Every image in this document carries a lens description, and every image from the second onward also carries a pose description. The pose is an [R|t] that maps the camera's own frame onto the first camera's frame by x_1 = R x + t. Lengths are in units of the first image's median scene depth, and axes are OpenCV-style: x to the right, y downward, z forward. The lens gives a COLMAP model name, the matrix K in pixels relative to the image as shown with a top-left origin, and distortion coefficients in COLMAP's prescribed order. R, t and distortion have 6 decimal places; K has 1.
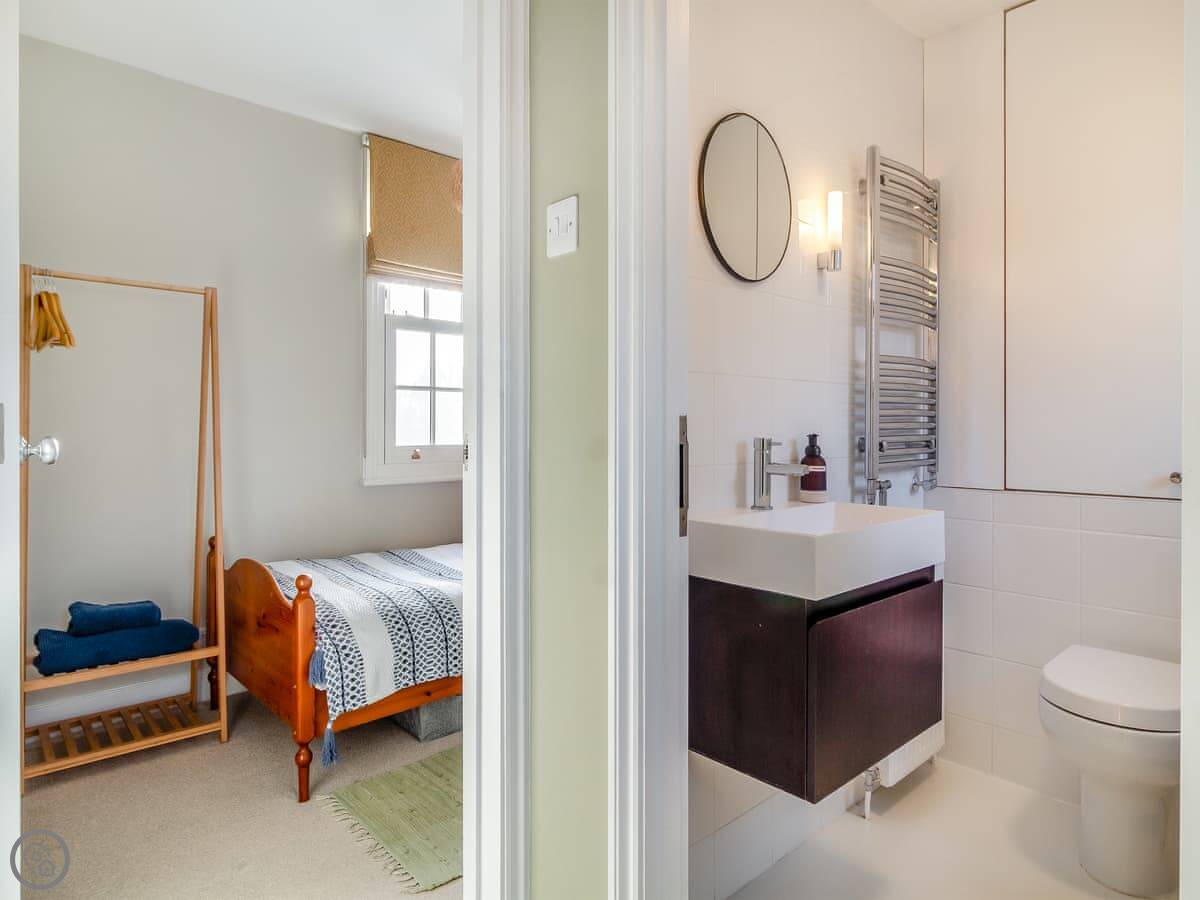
lens RADIAL K [[608.3, 0, 604.6], [0, 608.3, 433.0], [0, 0, 1]] dist [0.001045, 0.000400]
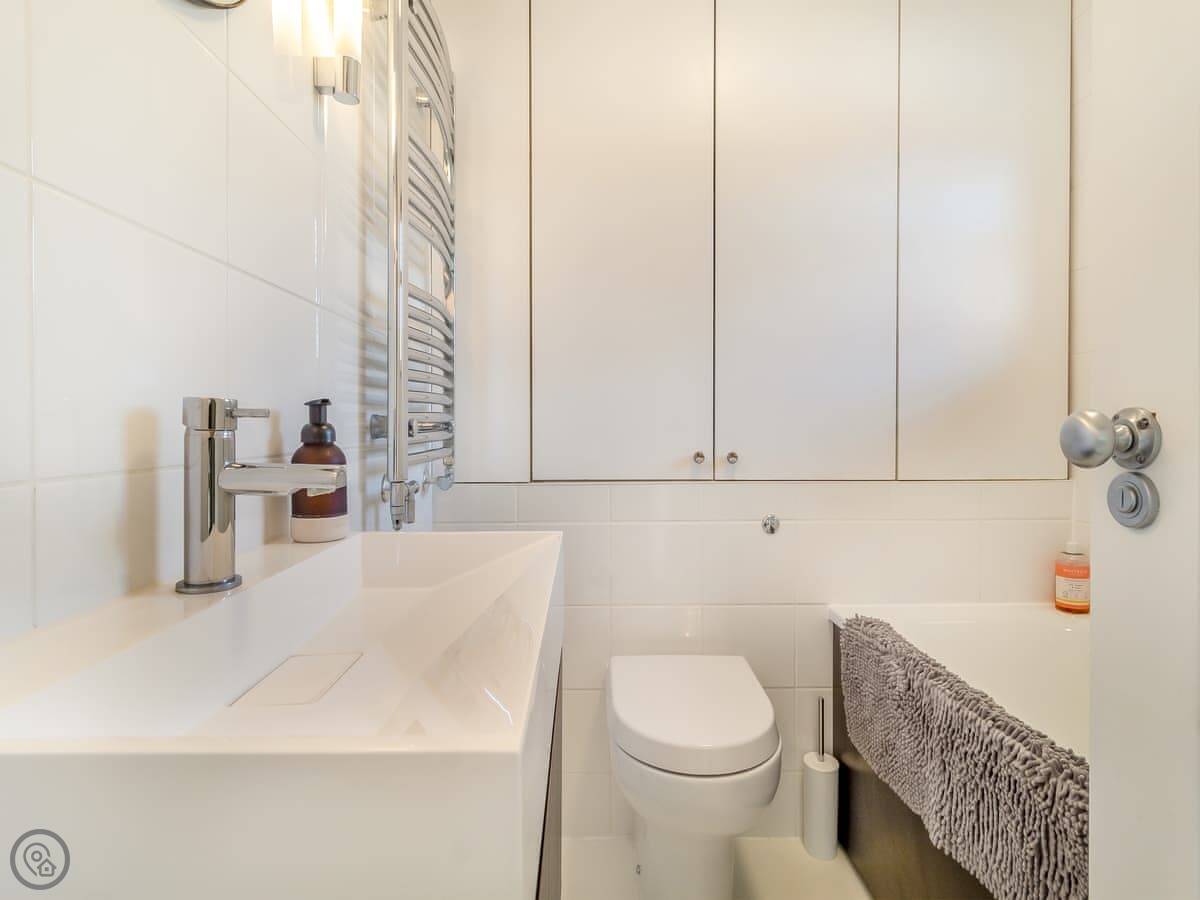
lens RADIAL K [[608.3, 0, 604.6], [0, 608.3, 433.0], [0, 0, 1]] dist [0.001045, 0.000400]
pose [[0.632402, -0.011049, 0.774562, 0.108725], [0.002532, 0.999922, 0.012197, 0.022638], [-0.774637, -0.005752, 0.632381, 0.510183]]
